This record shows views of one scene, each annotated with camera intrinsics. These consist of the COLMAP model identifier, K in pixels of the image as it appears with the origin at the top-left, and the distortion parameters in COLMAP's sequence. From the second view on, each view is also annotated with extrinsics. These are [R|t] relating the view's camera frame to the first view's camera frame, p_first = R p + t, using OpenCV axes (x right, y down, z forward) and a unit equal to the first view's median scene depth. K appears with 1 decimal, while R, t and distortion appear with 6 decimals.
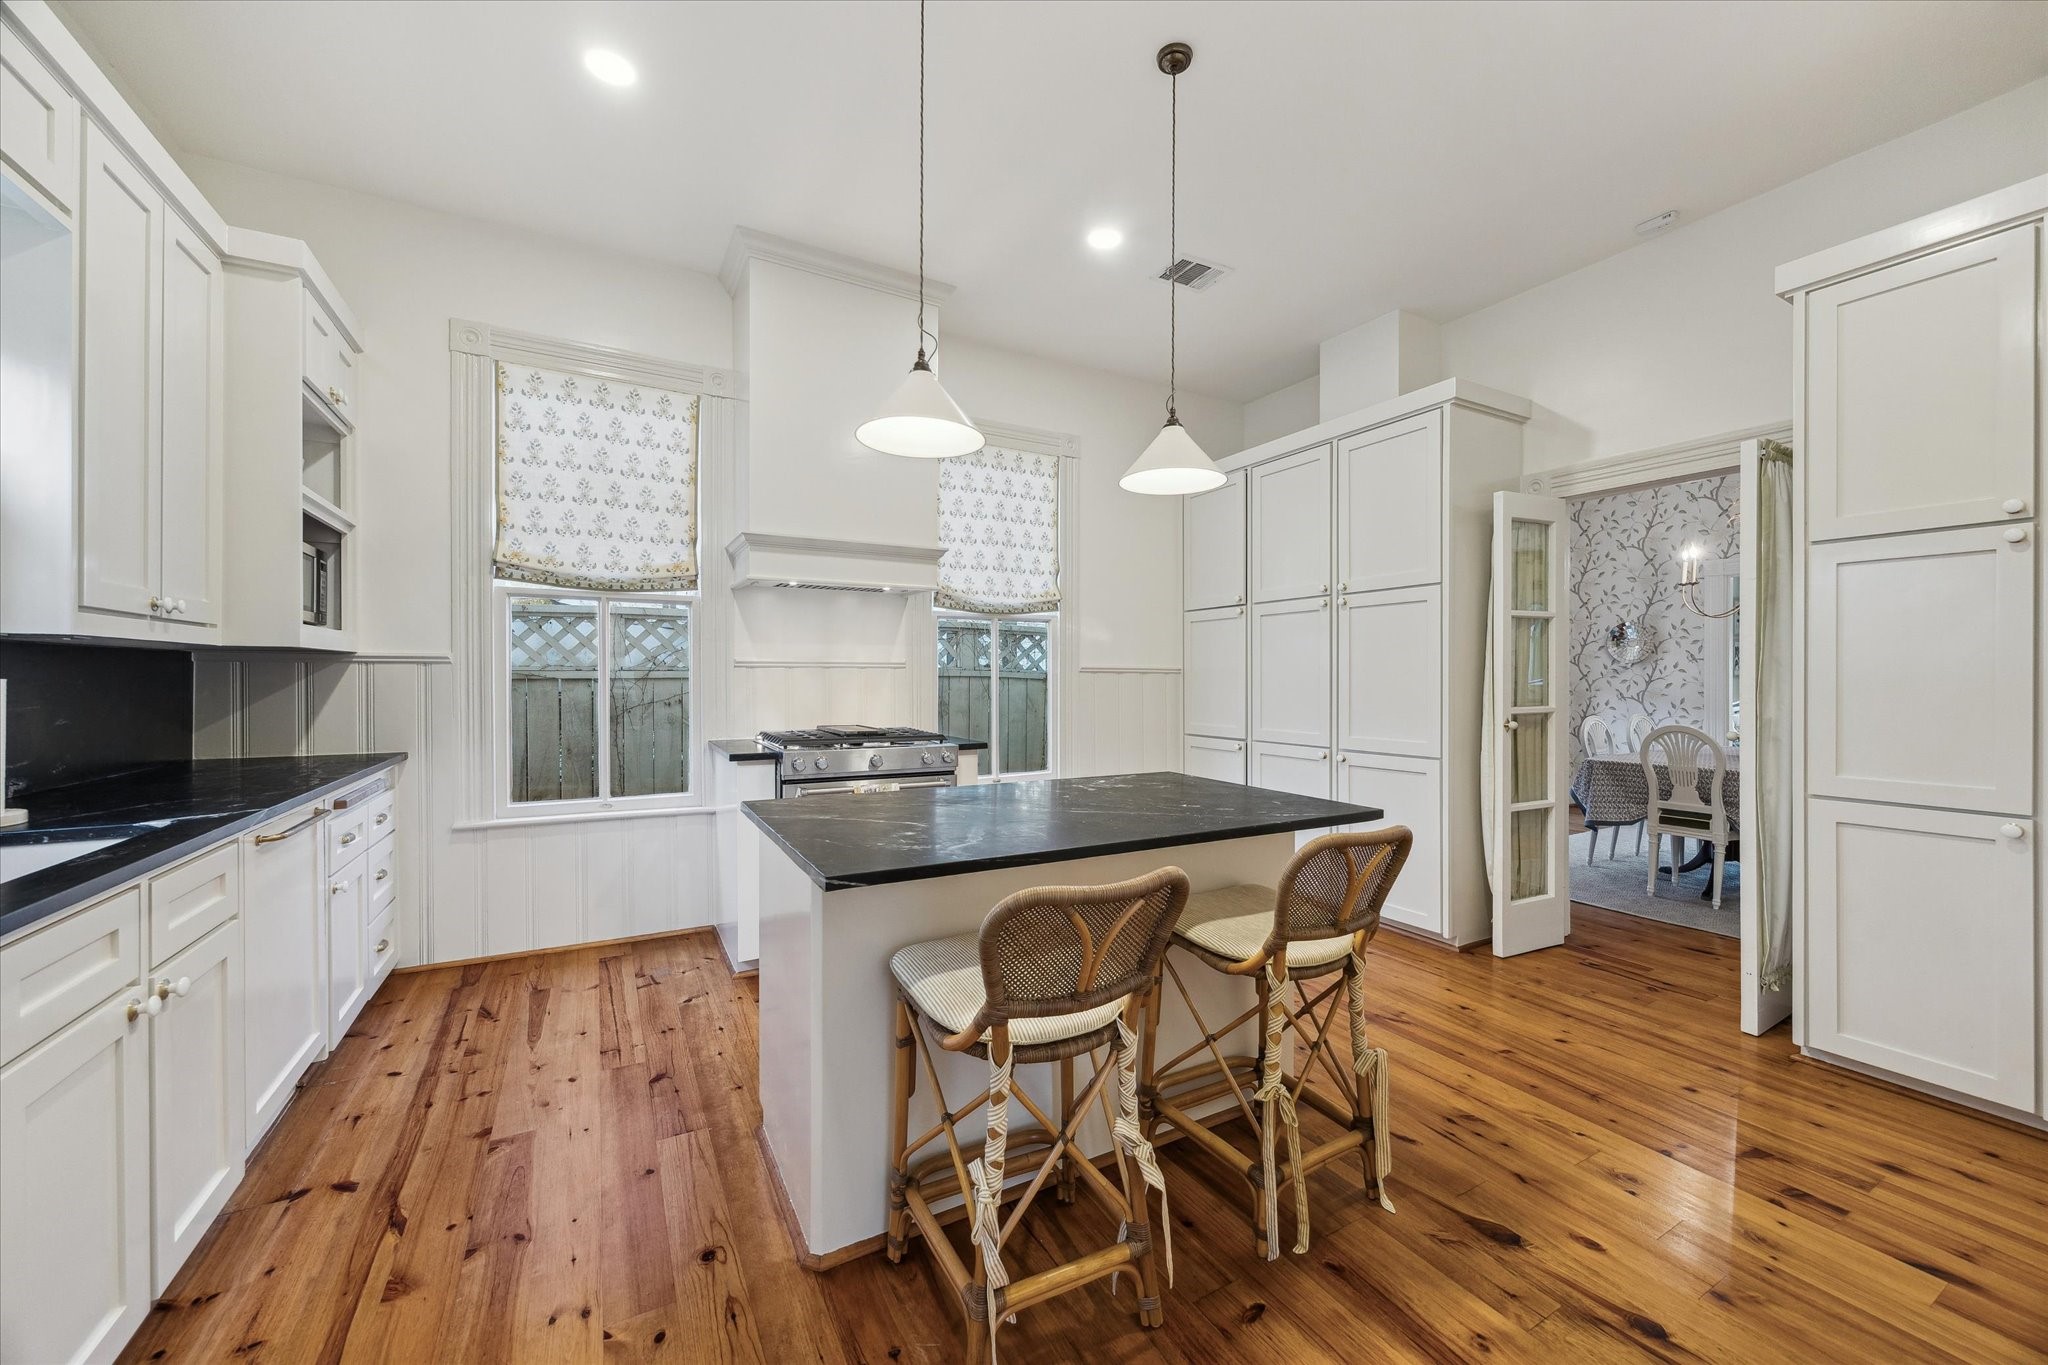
lens RADIAL K [[751.5, 0, 1024.0], [0, 751.5, 682.5], [0, 0, 1]] dist [-0.011767, 0.000092]
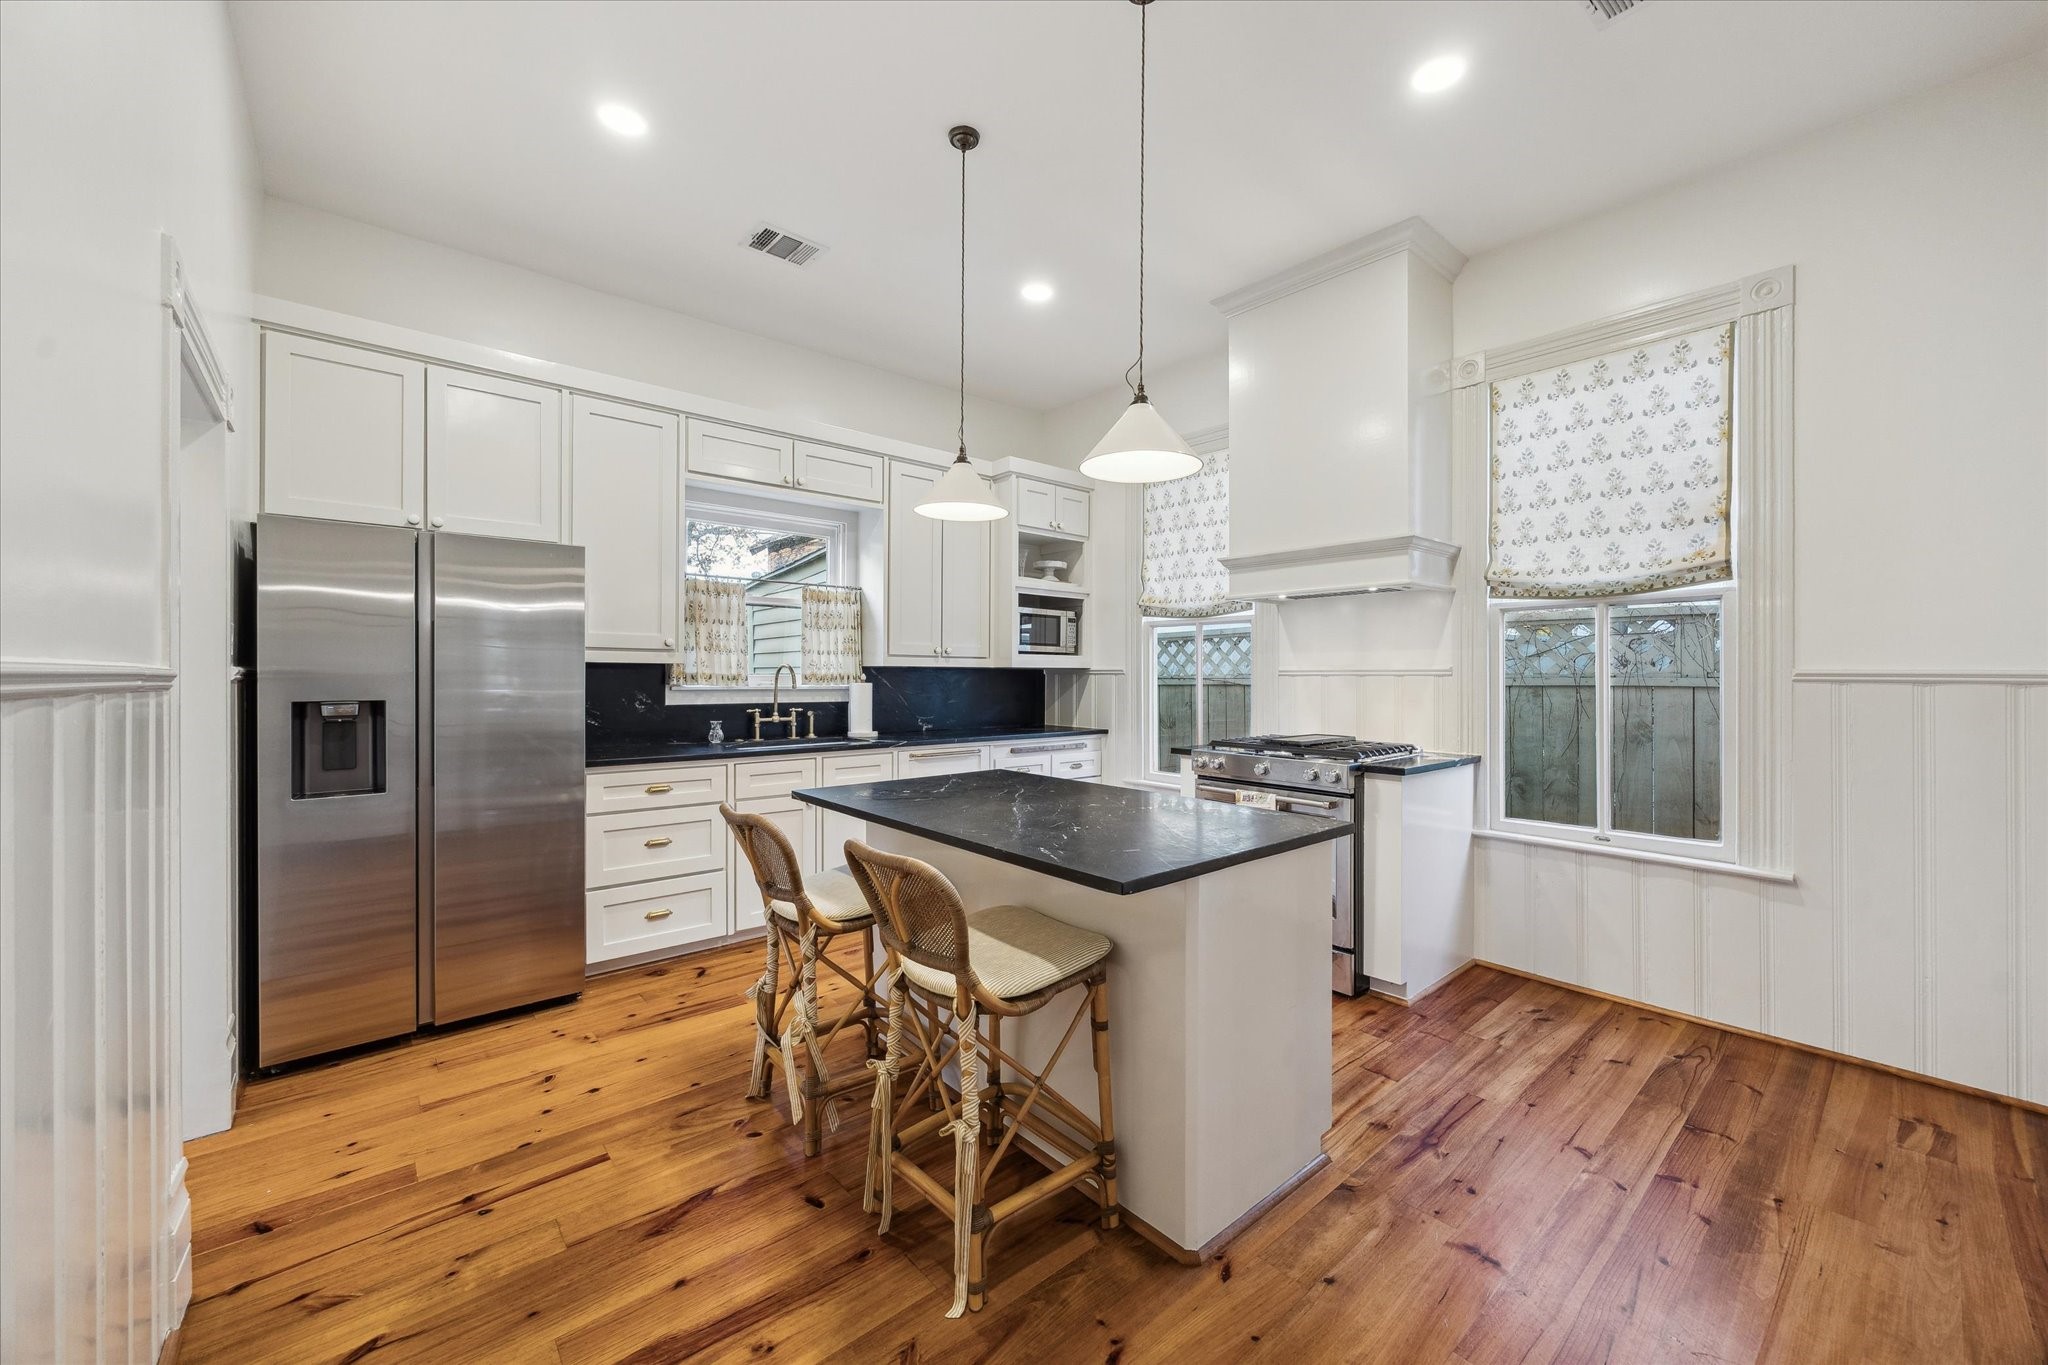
lens RADIAL K [[783.0, 0, 1024.0], [0, 783.0, 682.5], [0, 0, 1]] dist [0.040326, -0.000071]
pose [[0.199975, -0.002804, -0.979797, 0.263456], [-0.019788, 0.999780, -0.006900, 0.001352], [0.979601, 0.020768, 0.199875, 0.167858]]
